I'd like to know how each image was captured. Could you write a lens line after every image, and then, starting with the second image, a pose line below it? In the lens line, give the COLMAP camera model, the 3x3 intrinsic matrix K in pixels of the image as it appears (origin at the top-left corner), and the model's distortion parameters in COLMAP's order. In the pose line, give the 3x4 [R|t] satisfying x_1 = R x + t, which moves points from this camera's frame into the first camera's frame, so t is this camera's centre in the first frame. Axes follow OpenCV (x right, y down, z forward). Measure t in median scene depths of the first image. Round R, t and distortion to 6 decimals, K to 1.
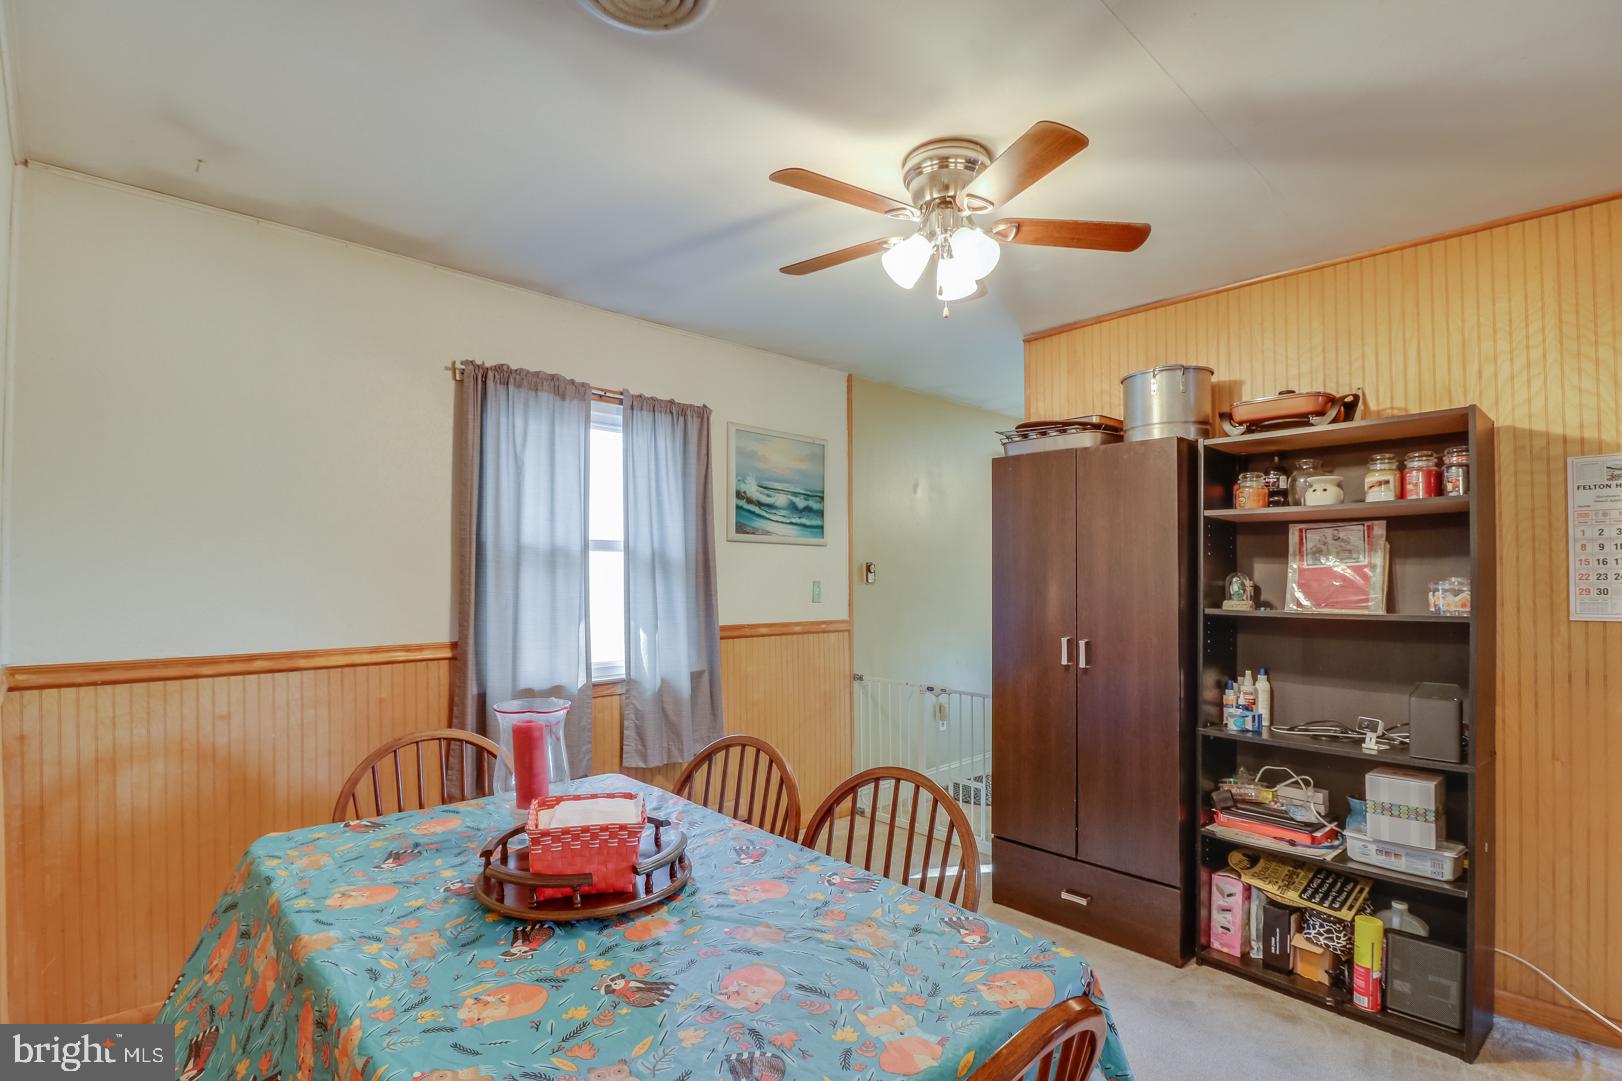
lens RADIAL K [[782.5, 0, 807.1], [0, 782.5, 562.4], [0, 0, 1]] dist [-0.002285, -0.017235]
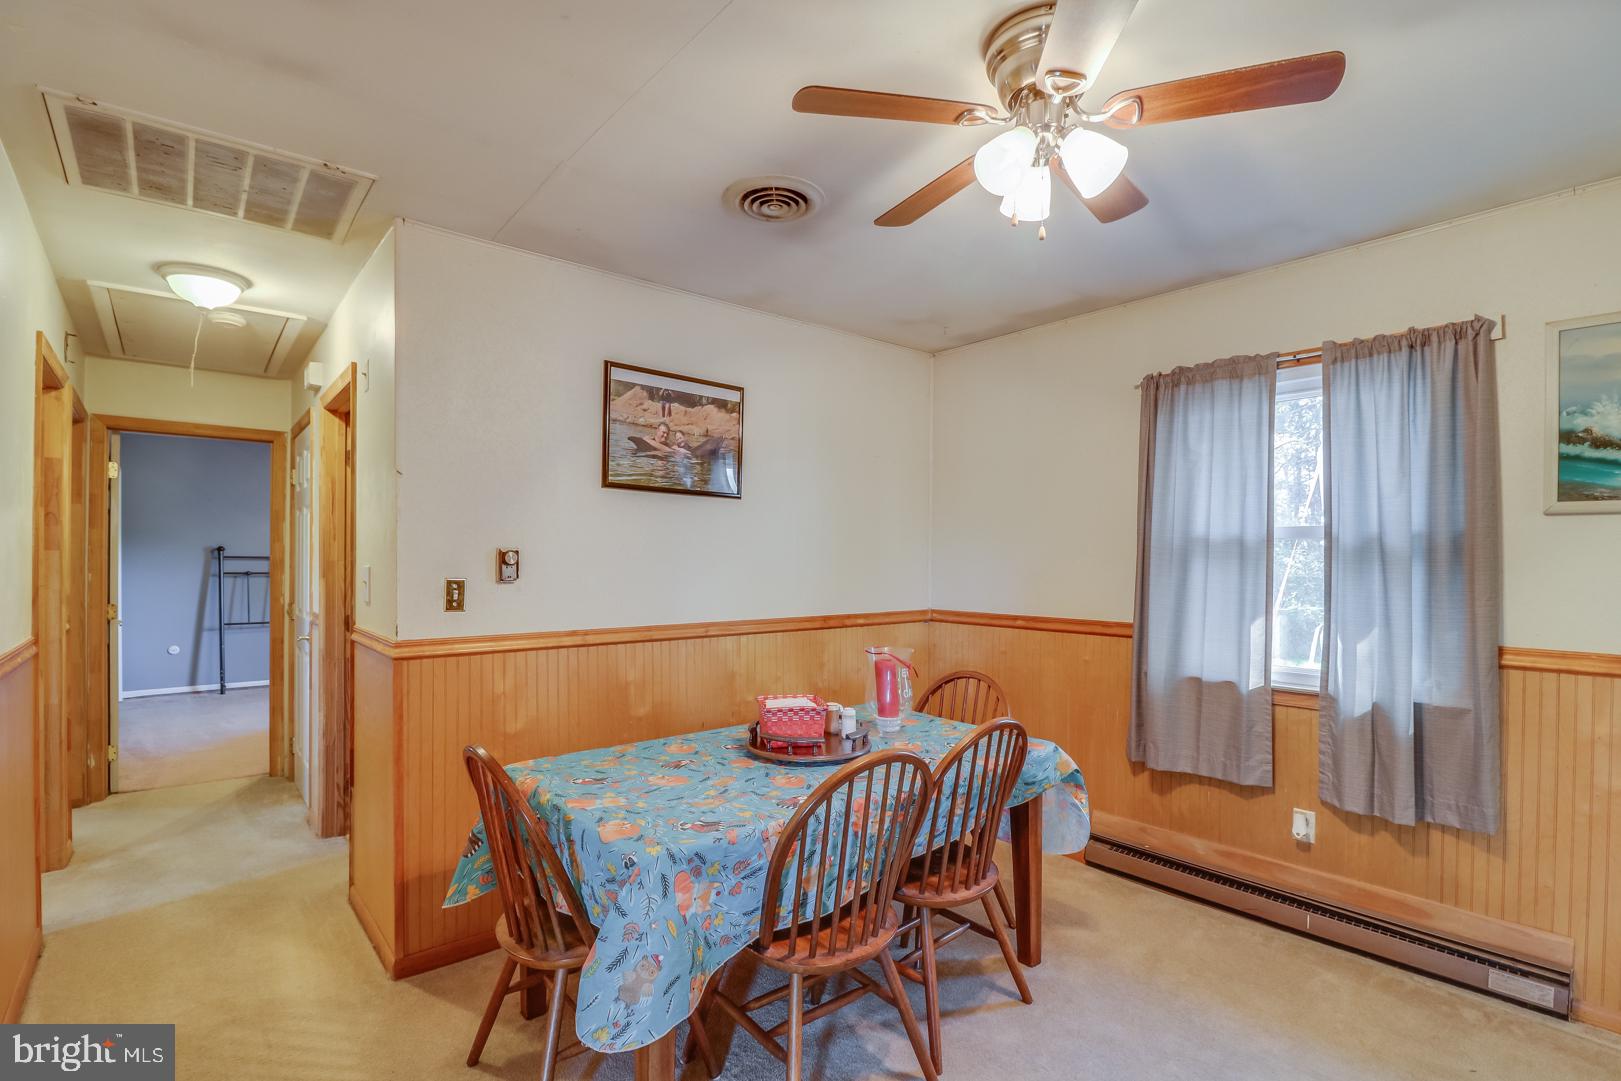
lens RADIAL K [[762.9, 0, 810.8], [0, 762.9, 549.2], [0, 0, 1]] dist [-0.000045, -0.000057]
pose [[-0.076688, -0.015673, -0.996932, 0.638315], [0.007313, 0.999841, -0.016281, 0.006256], [0.997028, -0.008539, -0.076561, 0.545559]]
